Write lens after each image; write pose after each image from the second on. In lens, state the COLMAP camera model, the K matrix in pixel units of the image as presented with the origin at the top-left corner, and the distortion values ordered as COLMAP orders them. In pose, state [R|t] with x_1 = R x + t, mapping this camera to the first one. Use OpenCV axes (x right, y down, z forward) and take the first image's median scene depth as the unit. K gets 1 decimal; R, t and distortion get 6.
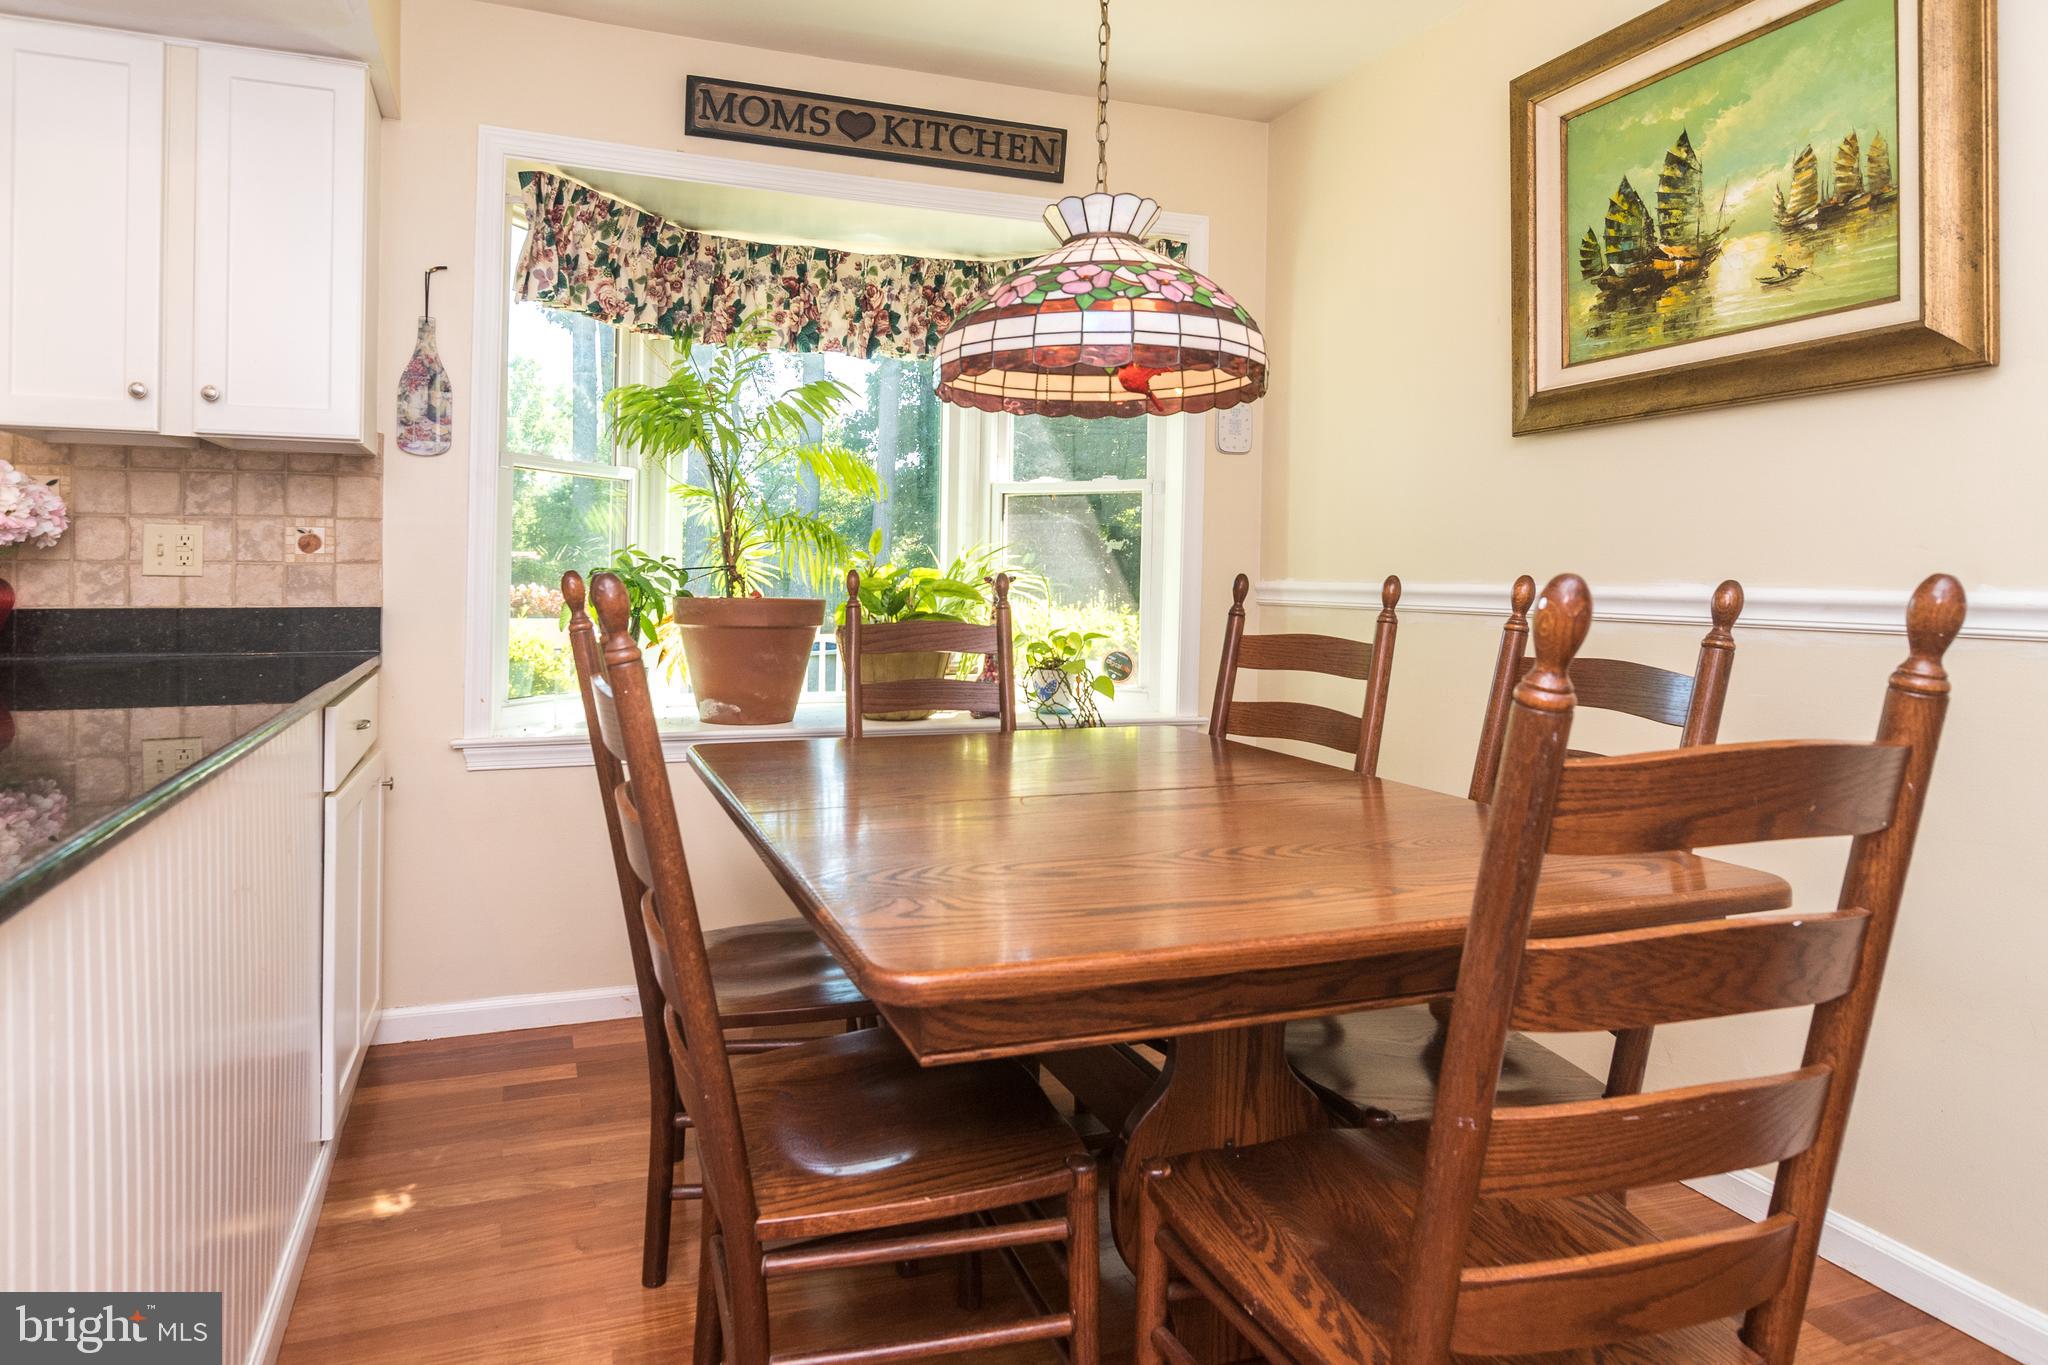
lens RADIAL K [[1159.0, 0, 913.7], [0, 1159.0, 573.2], [0, 0, 1]] dist [-0.008093, 0.002582]
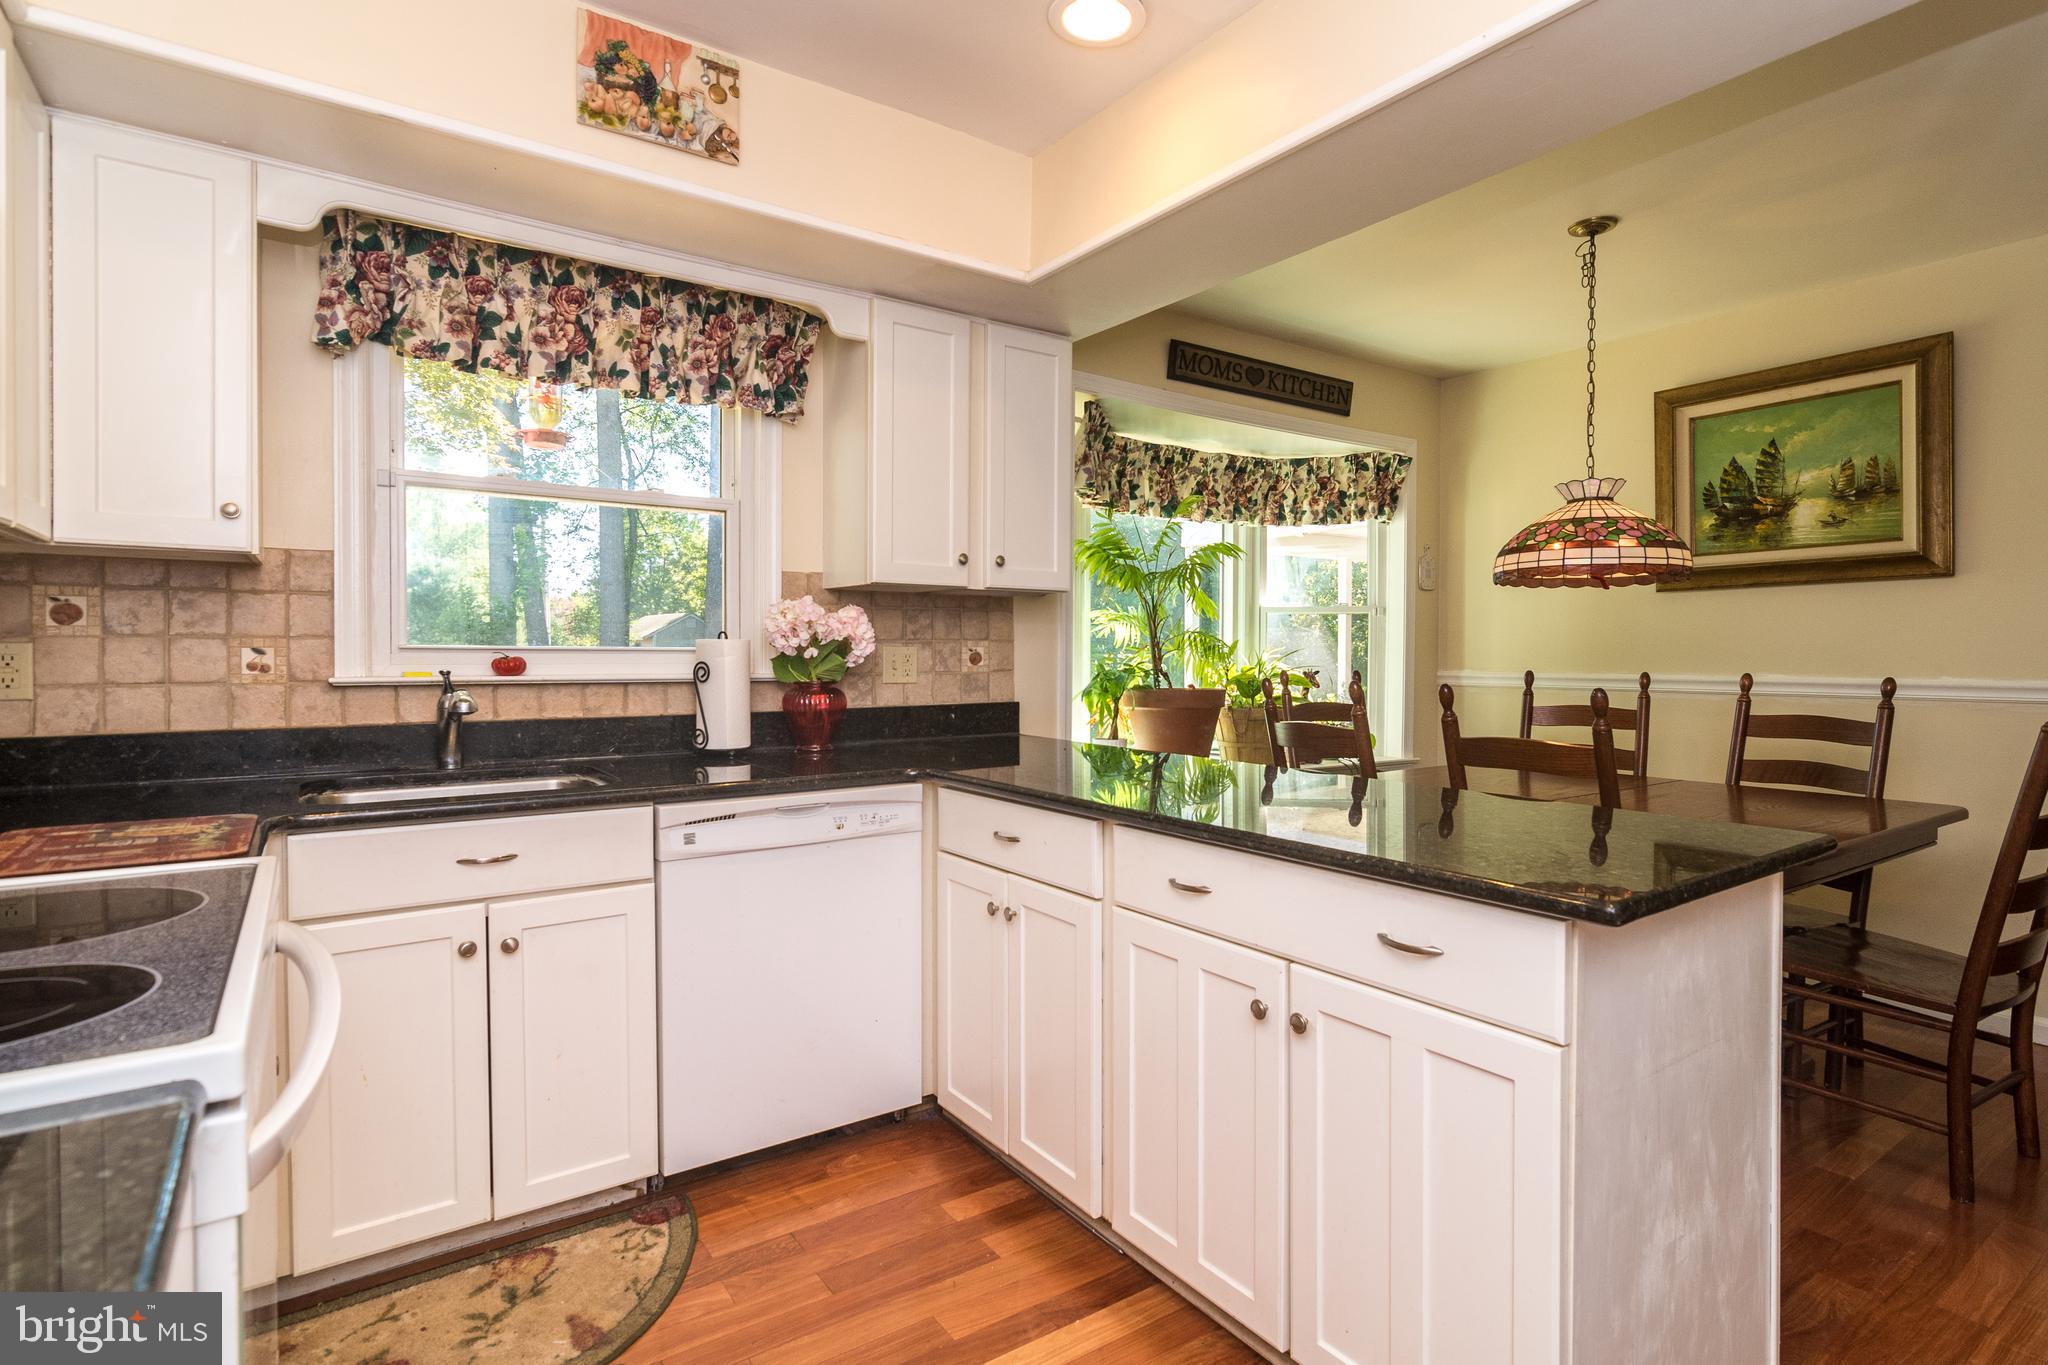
lens RADIAL K [[1005.1, 0, 1041.7], [0, 1005.1, 660.5], [0, 0, 1]] dist [-0.004304, 0.002140]
pose [[0.959660, -0.012254, 0.280897, -0.818757], [0.009834, 0.999901, 0.010024, -0.036098], [-0.280992, -0.006857, 0.959686, -0.220322]]
